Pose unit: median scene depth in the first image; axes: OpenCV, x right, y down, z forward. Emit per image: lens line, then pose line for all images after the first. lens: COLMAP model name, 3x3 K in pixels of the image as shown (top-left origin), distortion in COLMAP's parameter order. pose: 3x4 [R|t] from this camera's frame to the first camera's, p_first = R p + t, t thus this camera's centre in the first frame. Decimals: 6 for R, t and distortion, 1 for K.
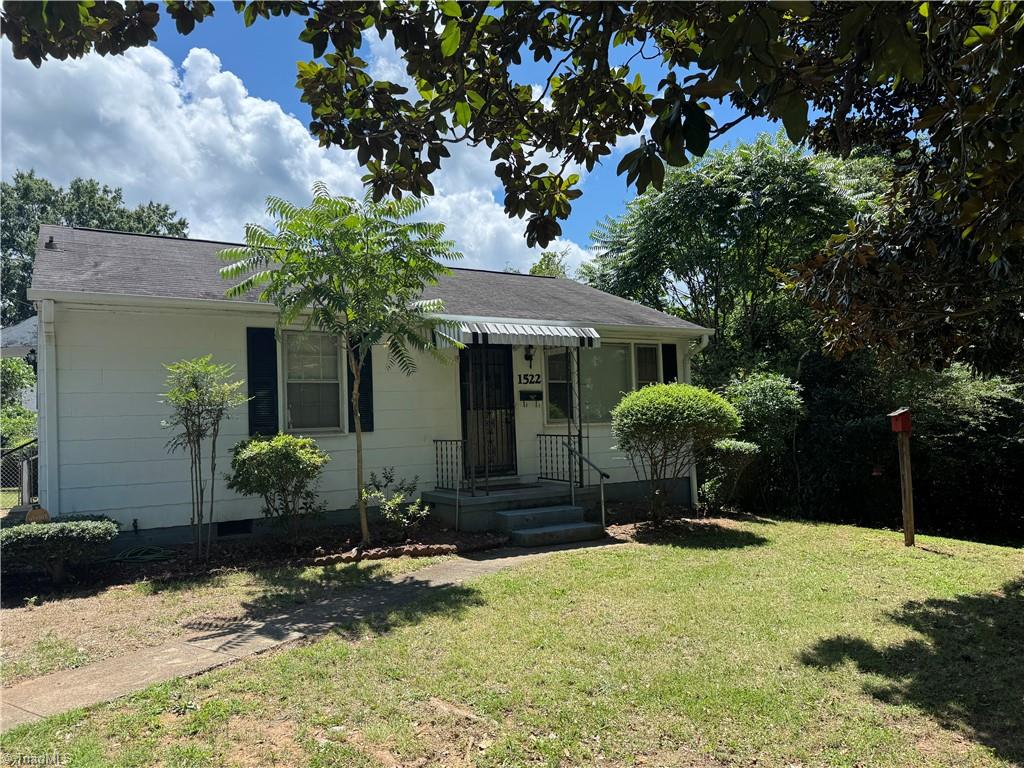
lens RADIAL K [[712.8, 0, 512.0], [0, 712.8, 384.0], [0, 0, 1]] dist [0.094688, -0.122003]
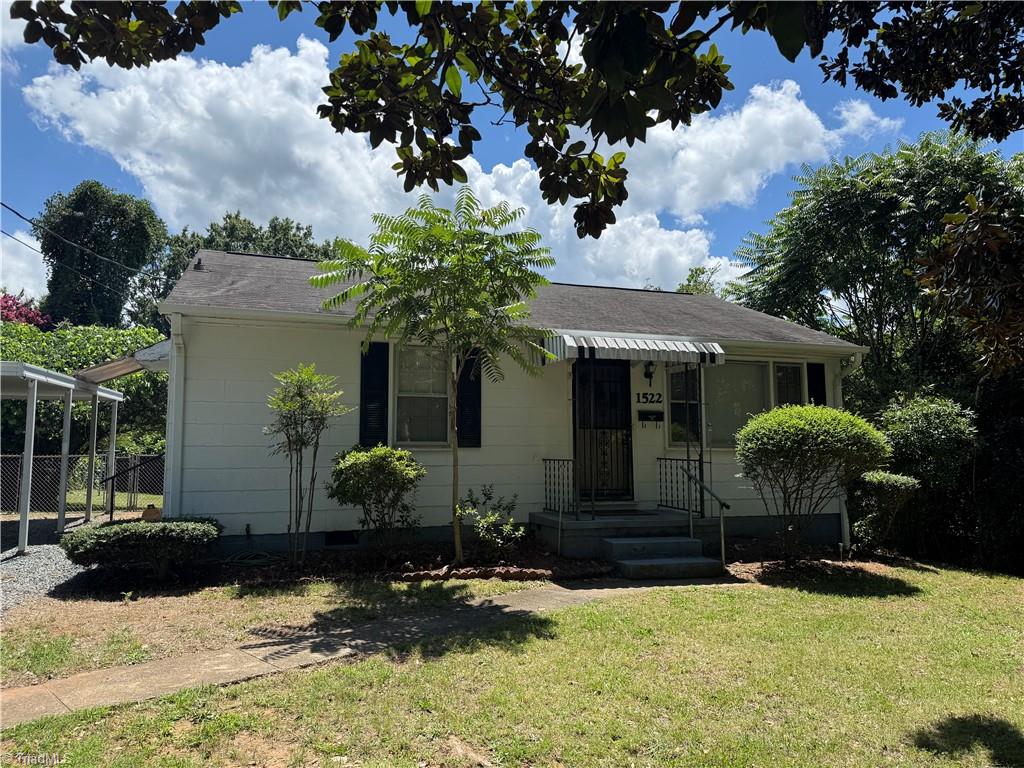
lens RADIAL K [[695.0, 0, 572.0], [0, 695.0, 380.9], [0, 0, 1]] dist [0.052949, -0.056394]
pose [[0.977873, 0.010220, -0.208951, 0.137507], [-0.021436, 0.998444, -0.051485, 0.023363], [0.208099, 0.054825, 0.976570, 0.102132]]
